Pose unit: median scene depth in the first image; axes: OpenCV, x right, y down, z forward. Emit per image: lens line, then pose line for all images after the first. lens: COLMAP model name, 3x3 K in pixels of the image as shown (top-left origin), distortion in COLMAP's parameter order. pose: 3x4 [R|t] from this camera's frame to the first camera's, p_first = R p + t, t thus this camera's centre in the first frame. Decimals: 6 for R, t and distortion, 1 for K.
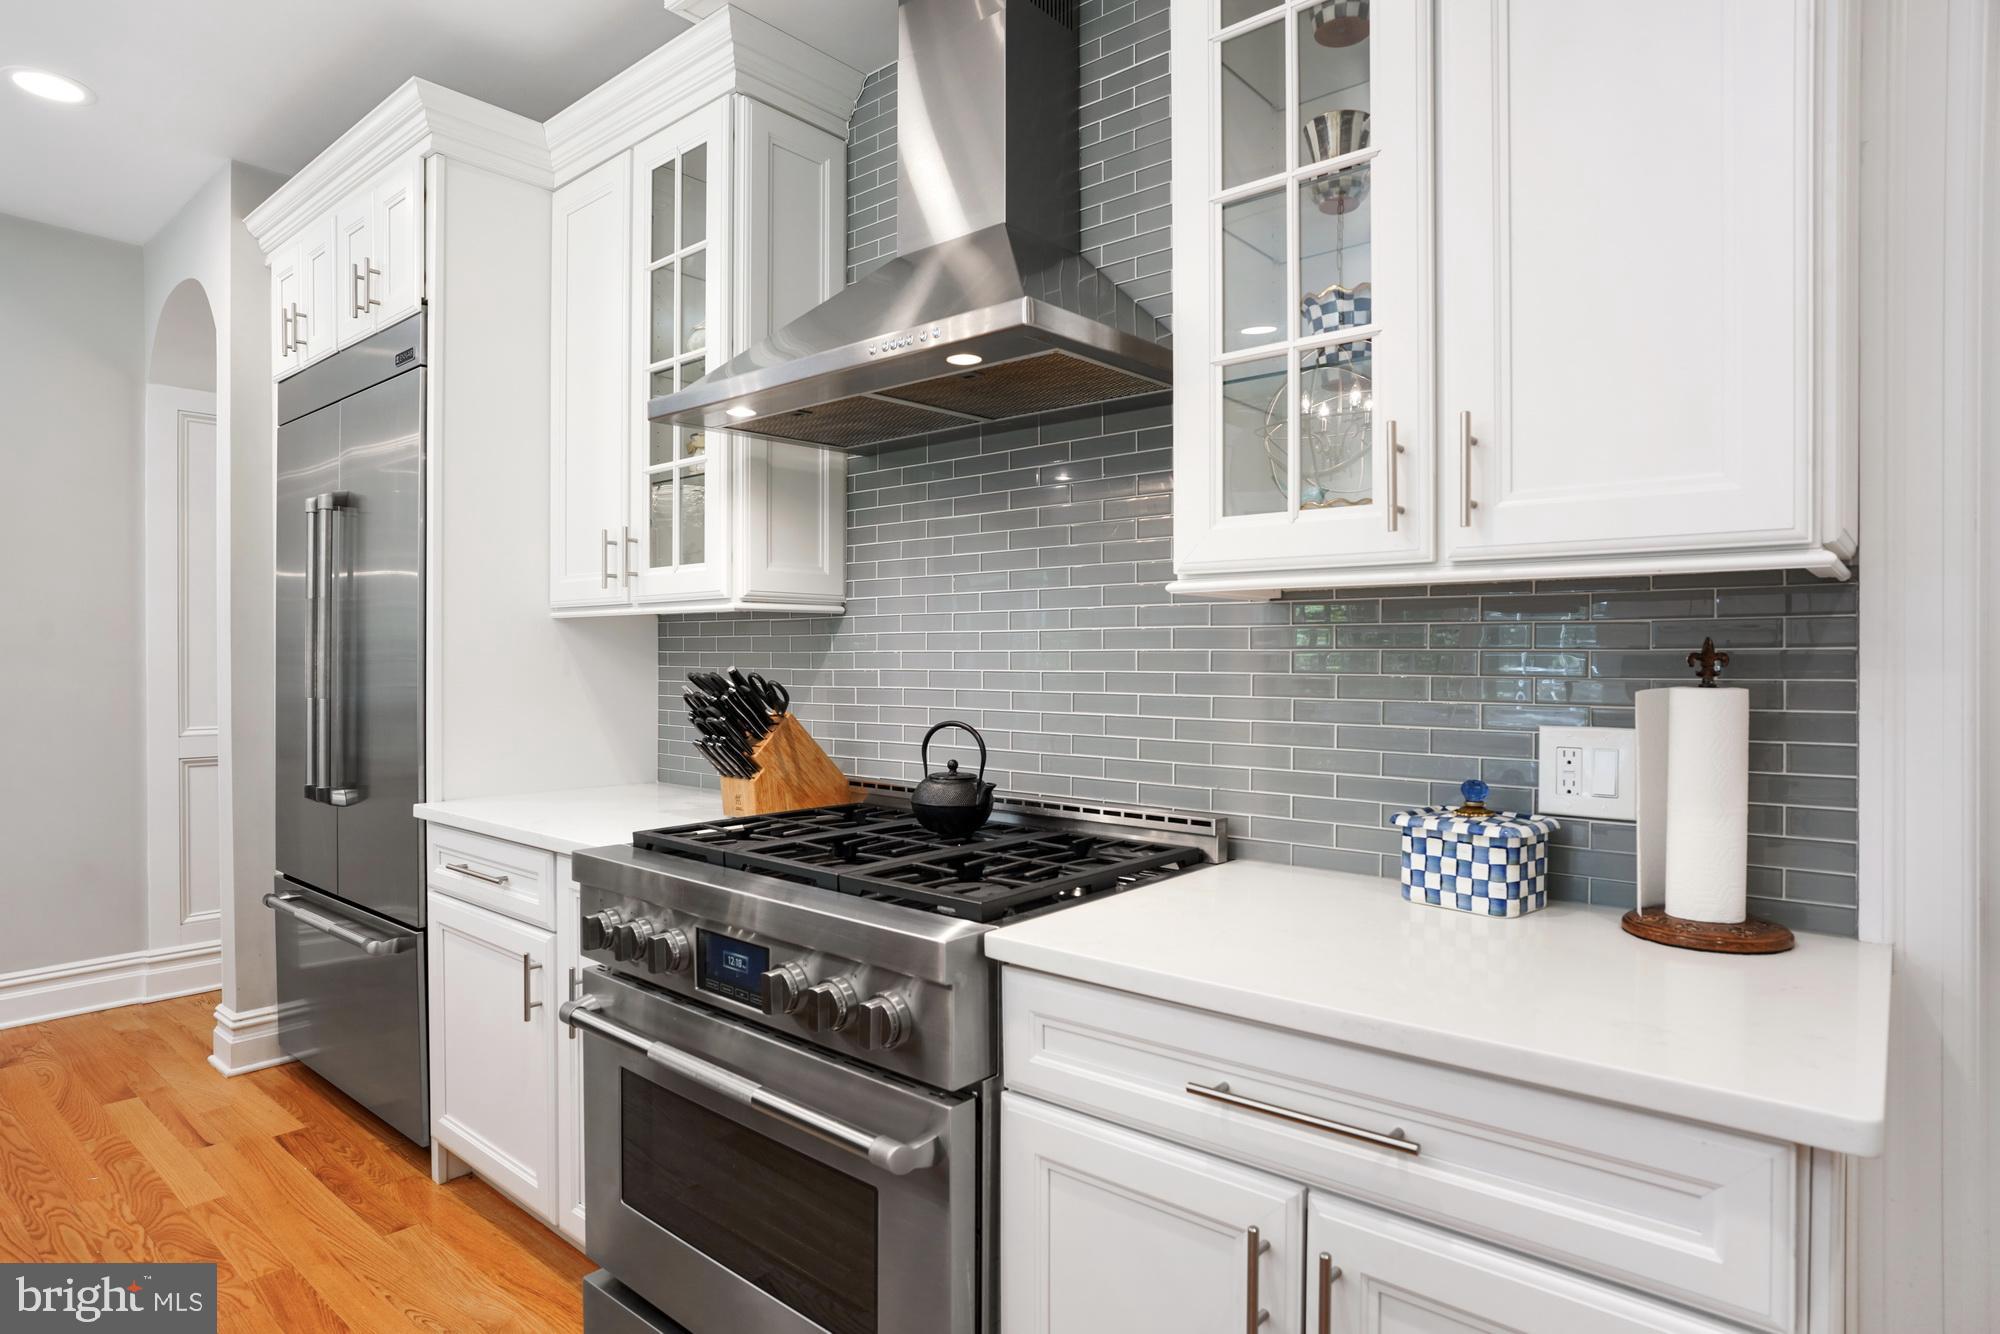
lens RADIAL K [[1082.8, 0, 1002.4], [0, 1082.8, 674.6], [0, 0, 1]] dist [0.002048, 0.001909]
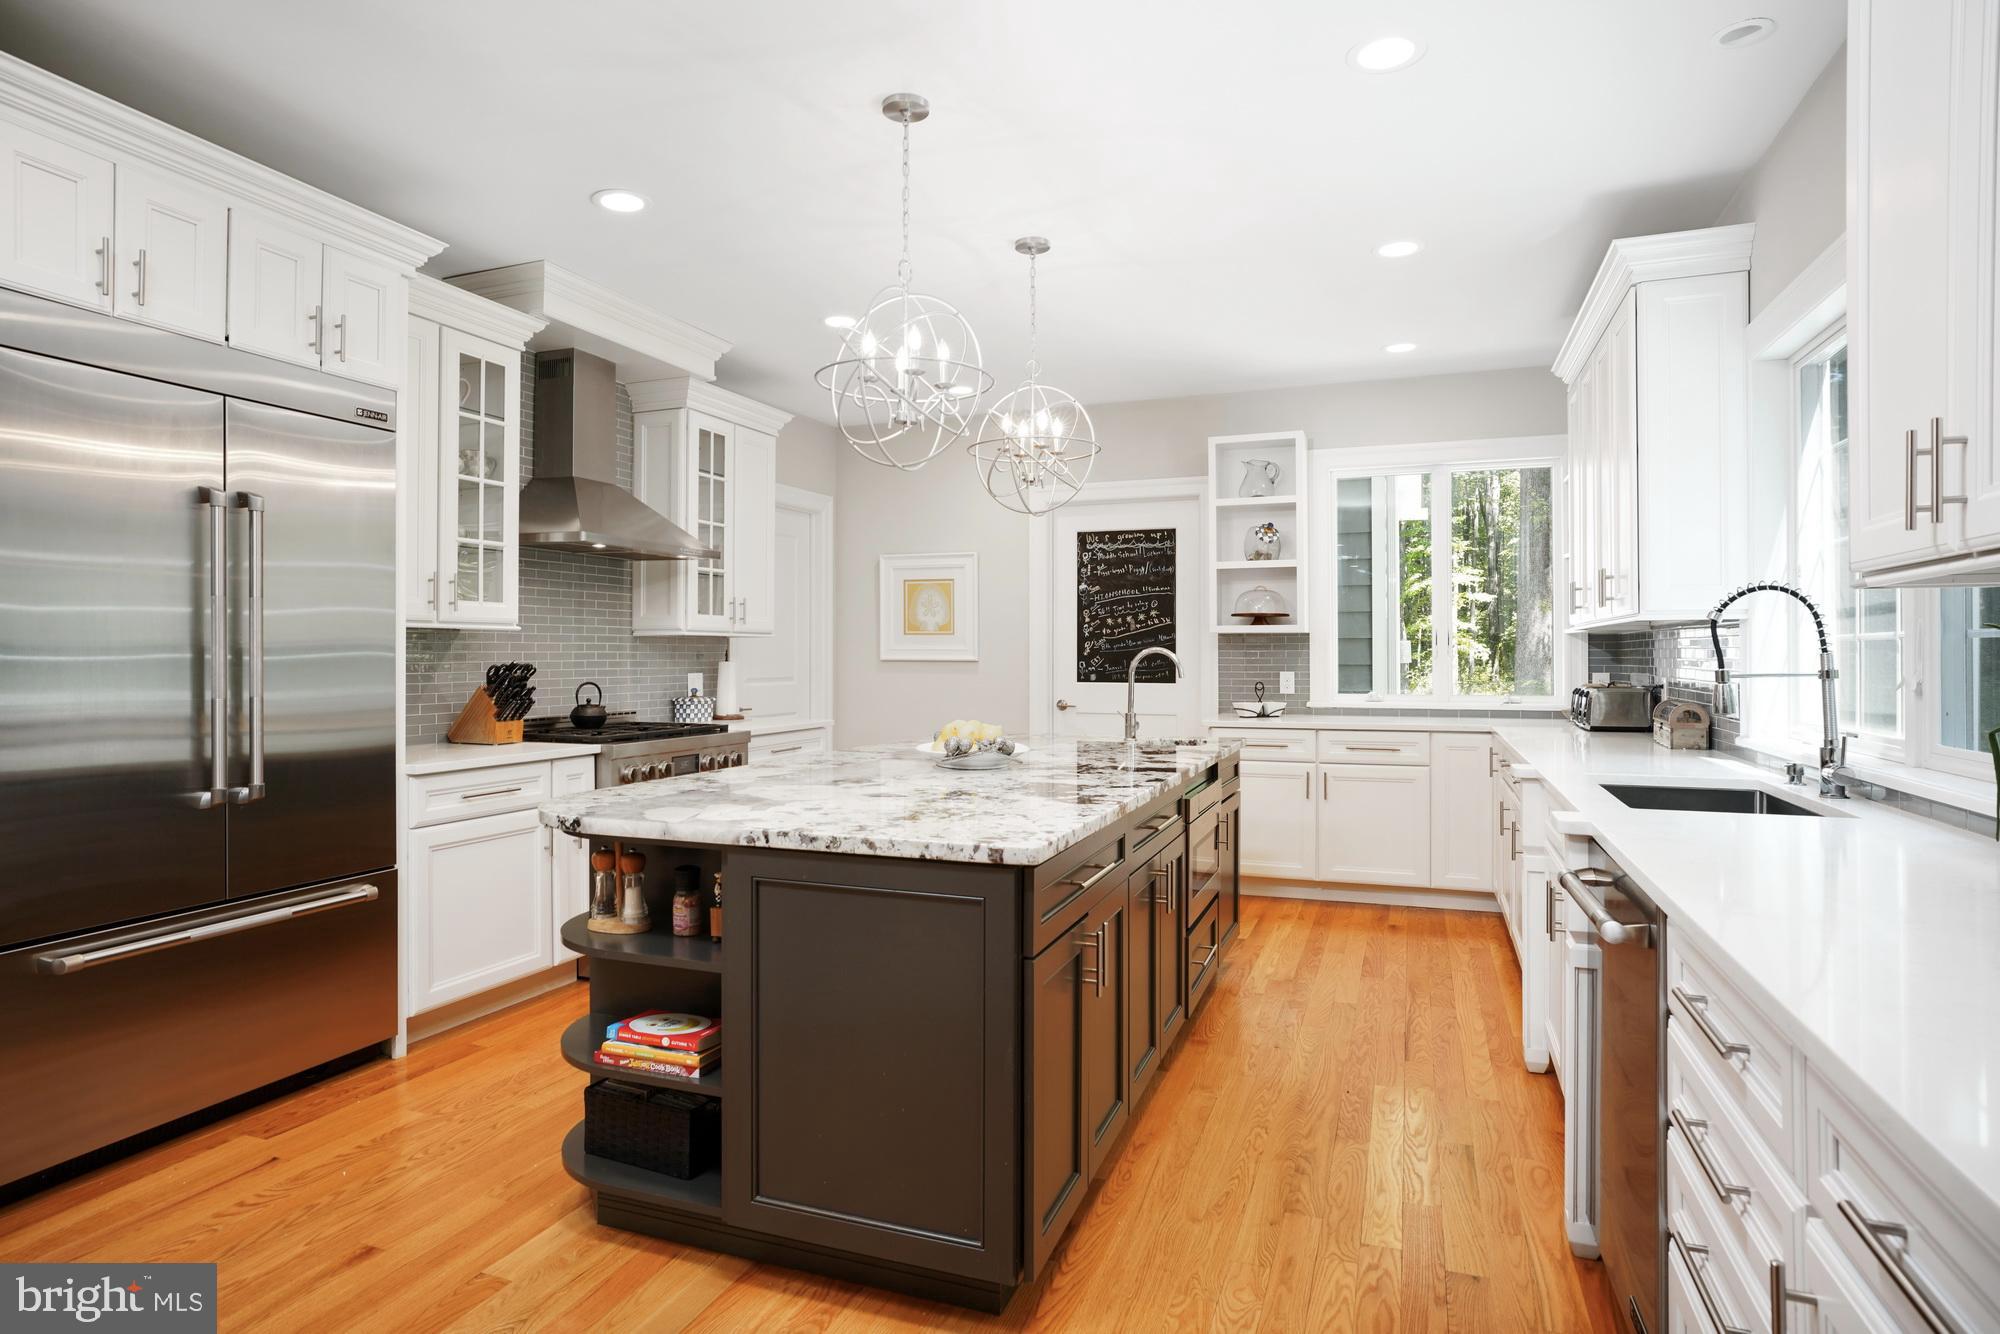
lens RADIAL K [[1082.8, 0, 1003.7], [0, 1082.8, 652.6], [0, 0, 1]] dist [0.002048, 0.001909]
pose [[-0.356528, -0.008169, 0.934249, -2.159100], [0.005886, 0.999922, 0.010989, -0.035142], [-0.934266, 0.009417, -0.356452, 0.841186]]
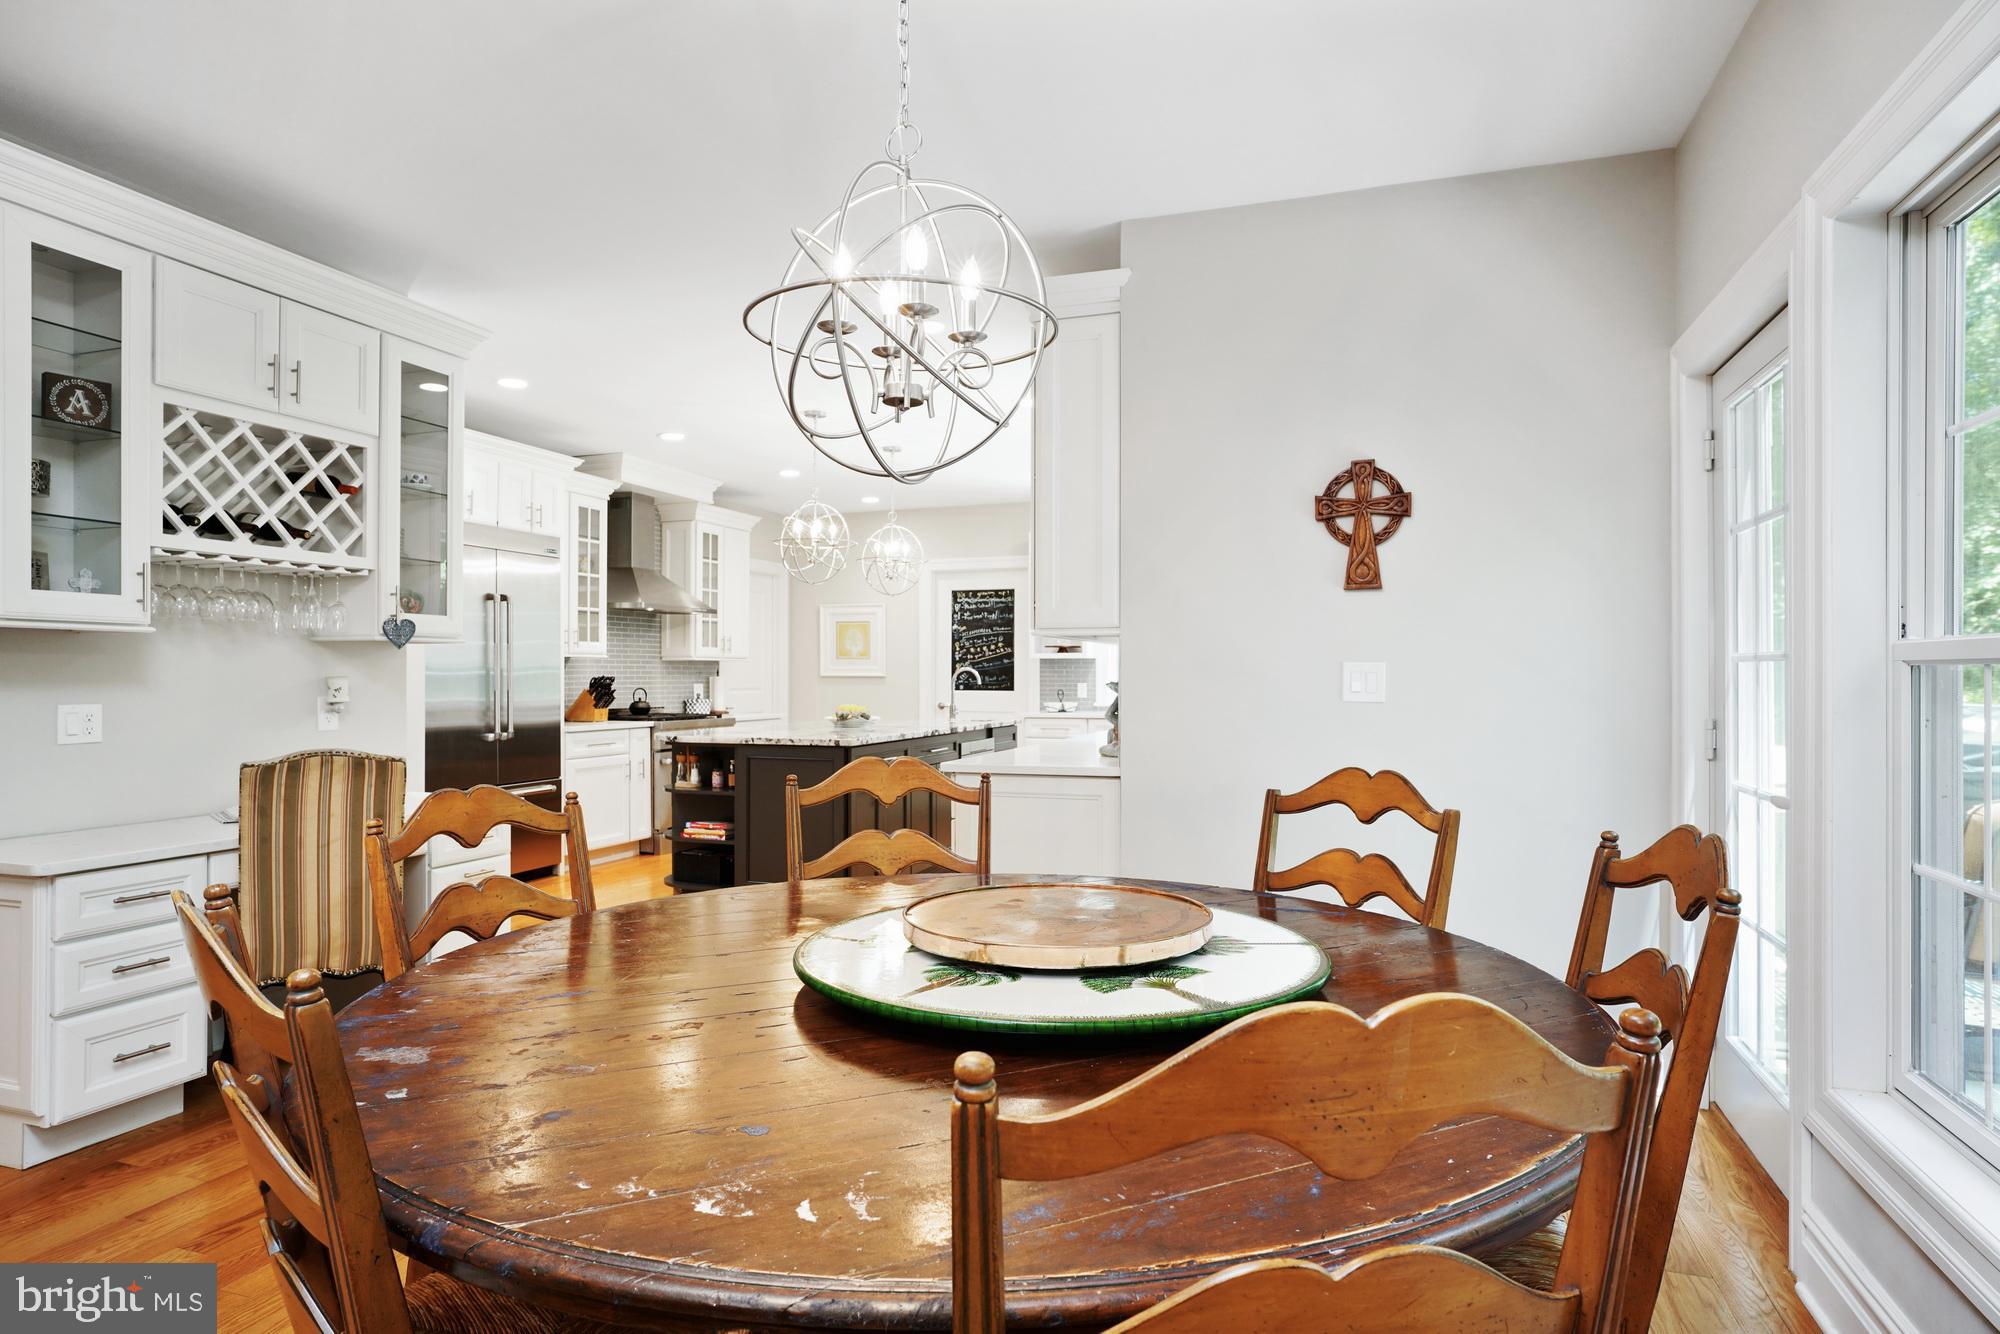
lens RADIAL K [[1082.8, 0, 995.6], [0, 1082.8, 669.4], [0, 0, 1]] dist [0.002048, 0.001909]
pose [[-0.379107, -0.005409, 0.925337, -3.559725], [0.005609, 0.999951, 0.008143, -0.042212], [-0.925336, 0.008277, -0.379058, 1.096626]]
